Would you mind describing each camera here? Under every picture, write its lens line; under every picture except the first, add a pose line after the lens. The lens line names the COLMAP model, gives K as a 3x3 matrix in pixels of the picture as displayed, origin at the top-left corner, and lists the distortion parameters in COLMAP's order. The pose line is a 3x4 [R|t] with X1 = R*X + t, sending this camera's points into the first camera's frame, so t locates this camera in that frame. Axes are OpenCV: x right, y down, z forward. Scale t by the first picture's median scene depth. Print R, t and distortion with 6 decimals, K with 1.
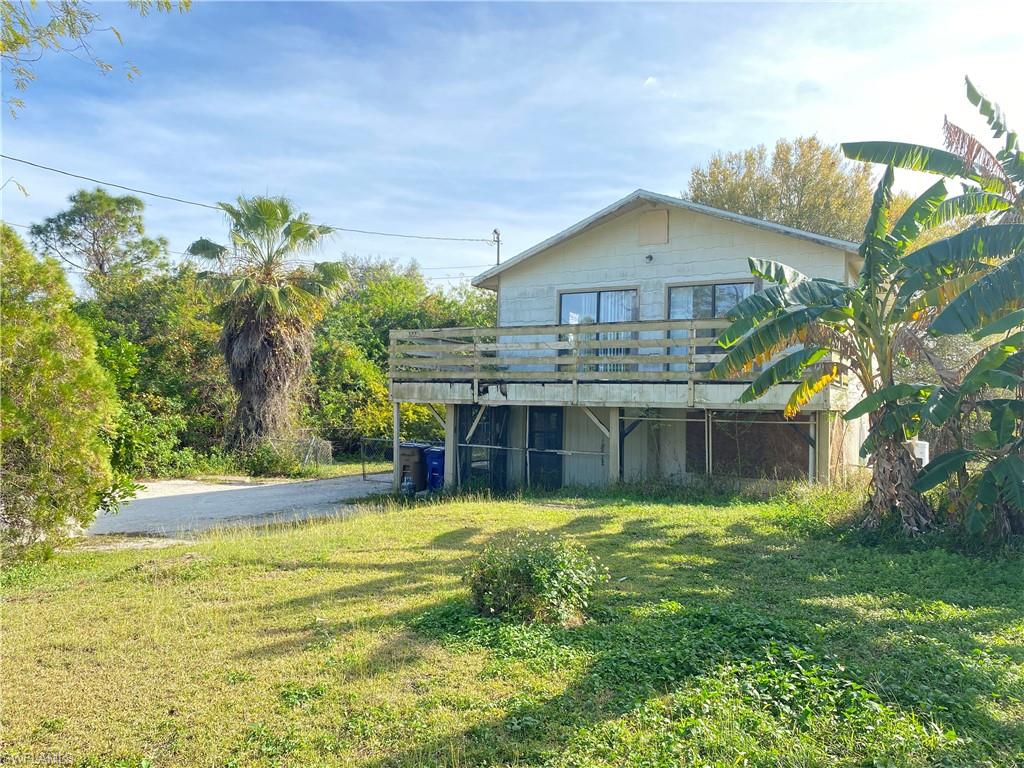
lens RADIAL K [[782.4, 0, 512.0], [0, 782.4, 384.0], [0, 0, 1]] dist [0.005689, 0.004311]
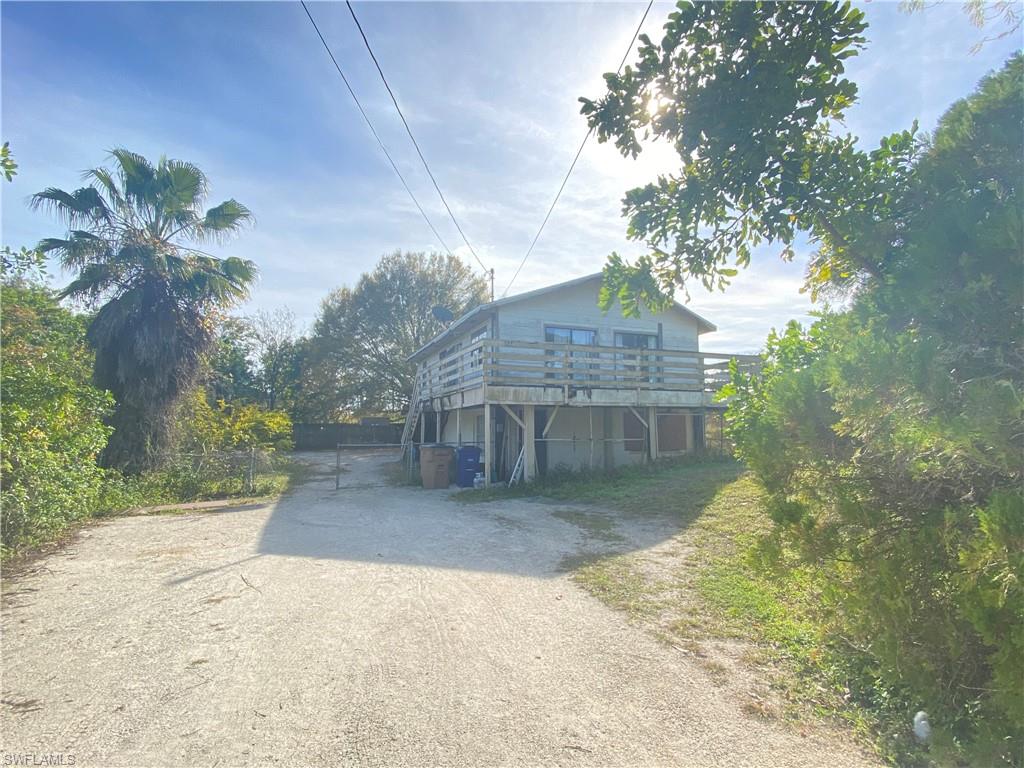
lens RADIAL K [[473.5, 0, 506.9], [0, 473.5, 381.6], [0, 0, 1]] dist [0.026109, -0.025748]
pose [[0.619339, 0.044052, 0.783887, -0.706281], [-0.004847, 0.998620, -0.052290, 0.028687], [-0.785109, 0.028585, 0.618698, 0.599975]]
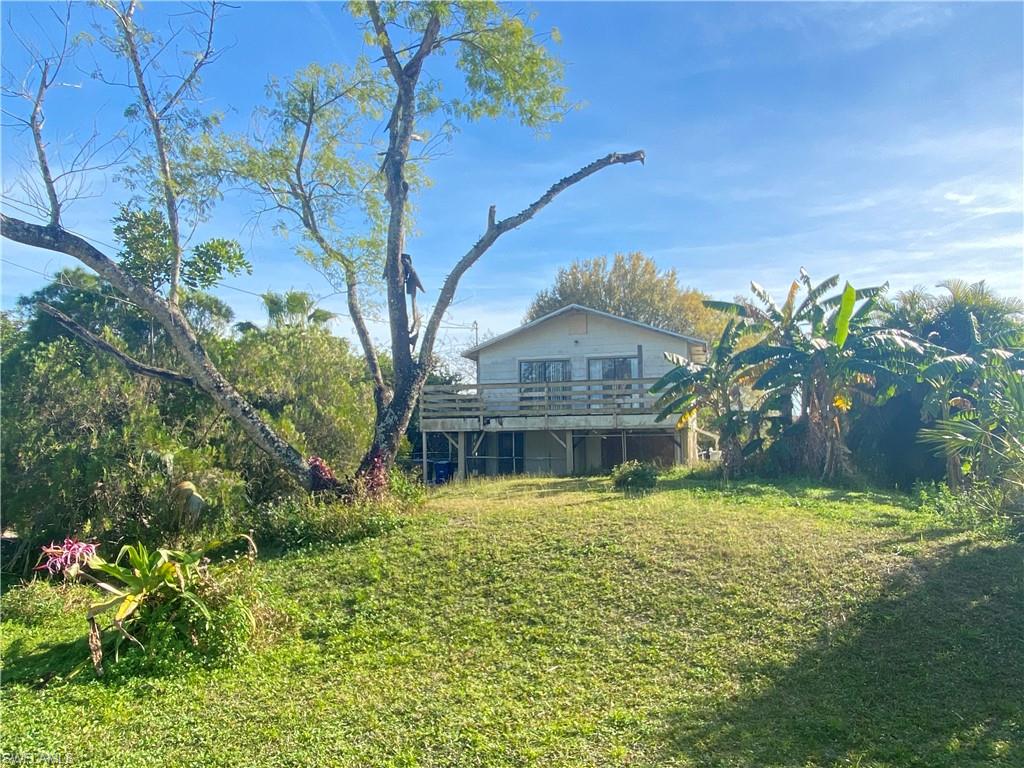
lens RADIAL K [[692.3, 0, 512.0], [0, 692.3, 384.0], [0, 0, 1]] dist [-0.000736, -0.000048]
pose [[0.972987, -0.008165, 0.230713, -0.318921], [0.021757, 0.998169, -0.056433, 0.011189], [-0.229830, 0.059928, 0.971384, -0.433456]]
